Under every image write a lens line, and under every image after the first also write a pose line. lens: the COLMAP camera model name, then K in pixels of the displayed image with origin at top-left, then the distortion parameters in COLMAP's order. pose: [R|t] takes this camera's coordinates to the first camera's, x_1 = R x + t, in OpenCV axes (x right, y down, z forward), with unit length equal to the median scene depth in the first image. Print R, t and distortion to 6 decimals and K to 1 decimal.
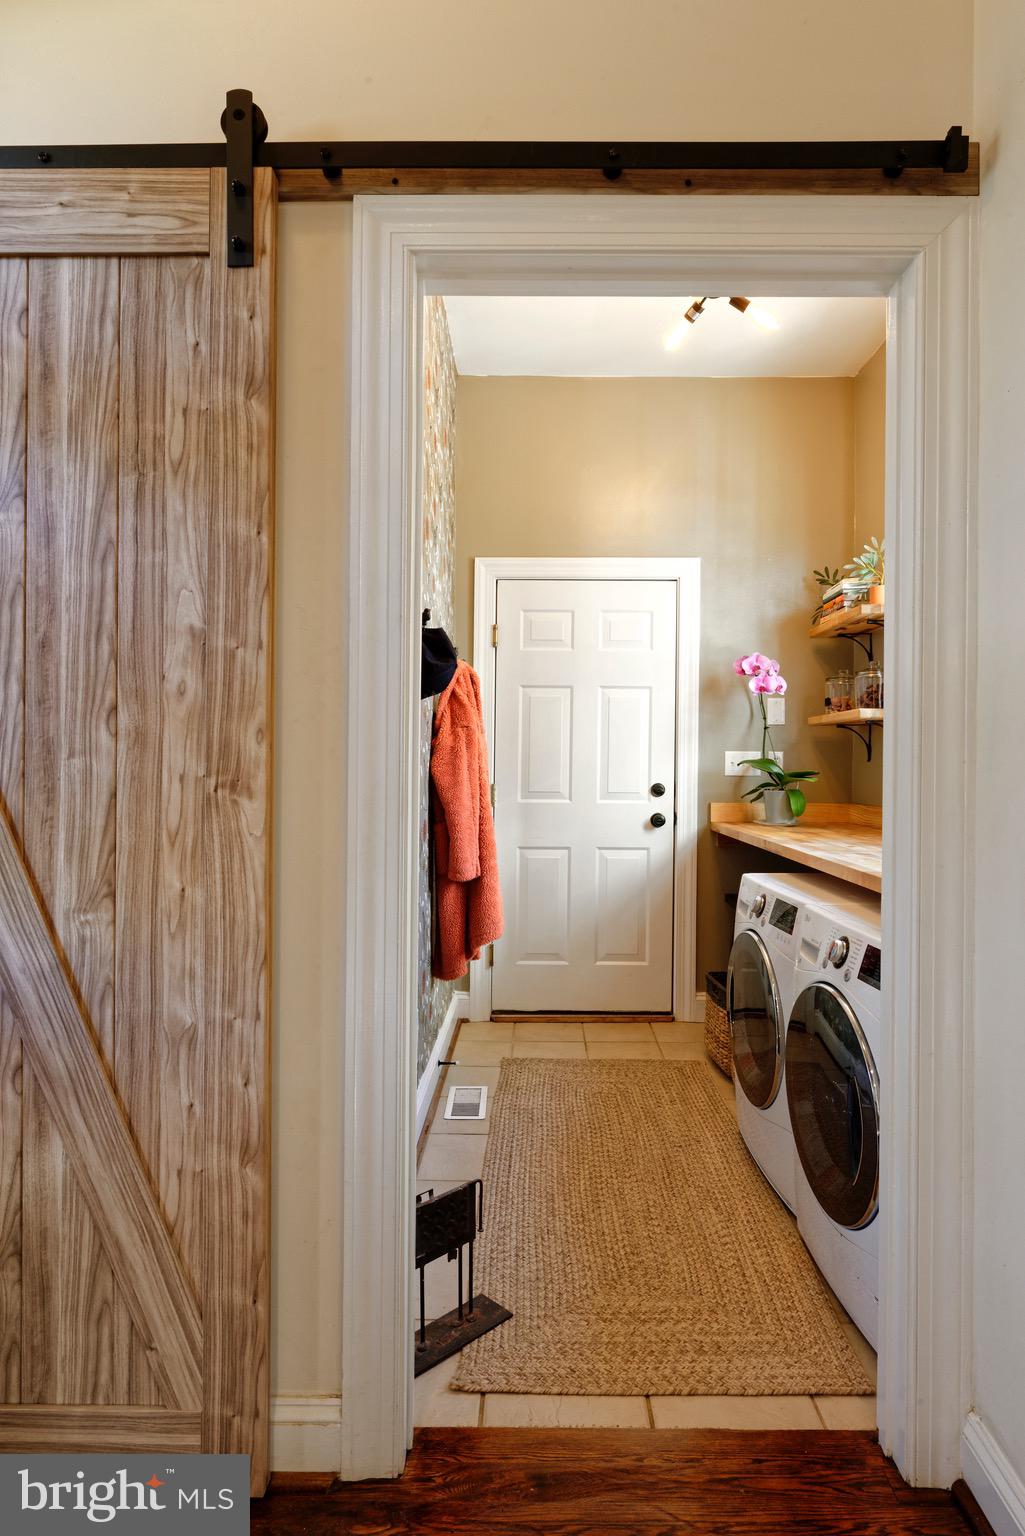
lens RADIAL K [[869.0, 0, 512.5], [0, 869.0, 768.0], [0, 0, 1]] dist [-0.000181, -0.000325]
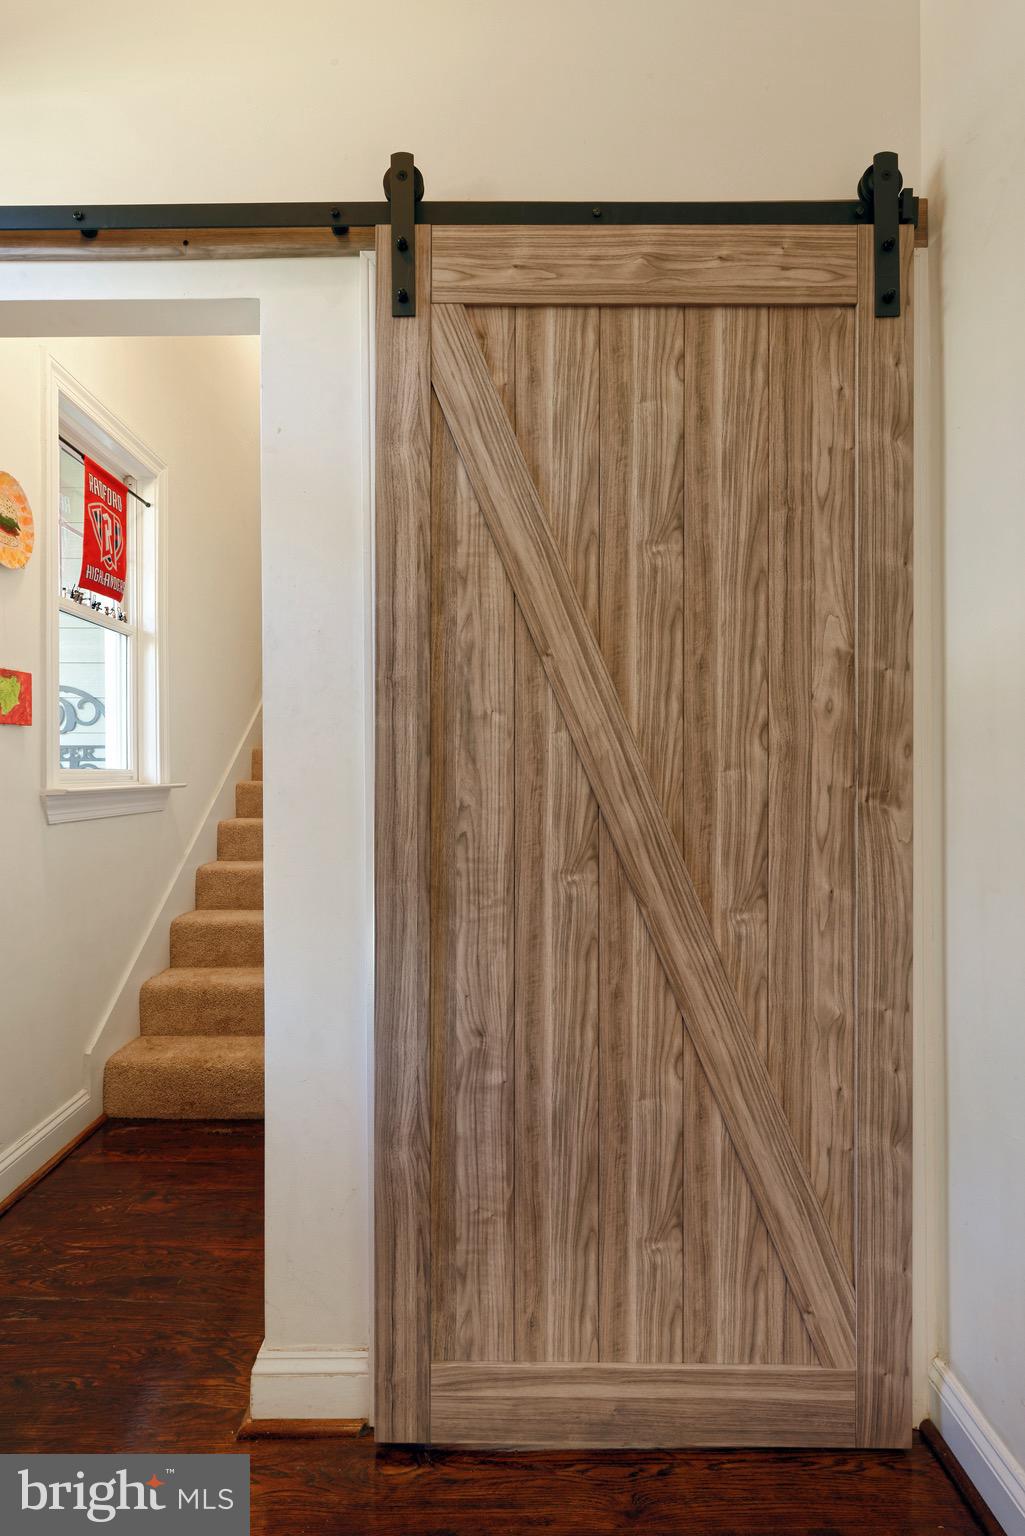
lens RADIAL K [[792.1, 0, 506.5], [0, 792.1, 781.2], [0, 0, 1]] dist [0.003115, -0.000023]
pose [[0.999983, 0.002238, 0.005401, -0.790541], [-0.002269, 0.999981, 0.005723, -0.002790], [-0.005388, -0.005736, 0.999969, 0.010092]]
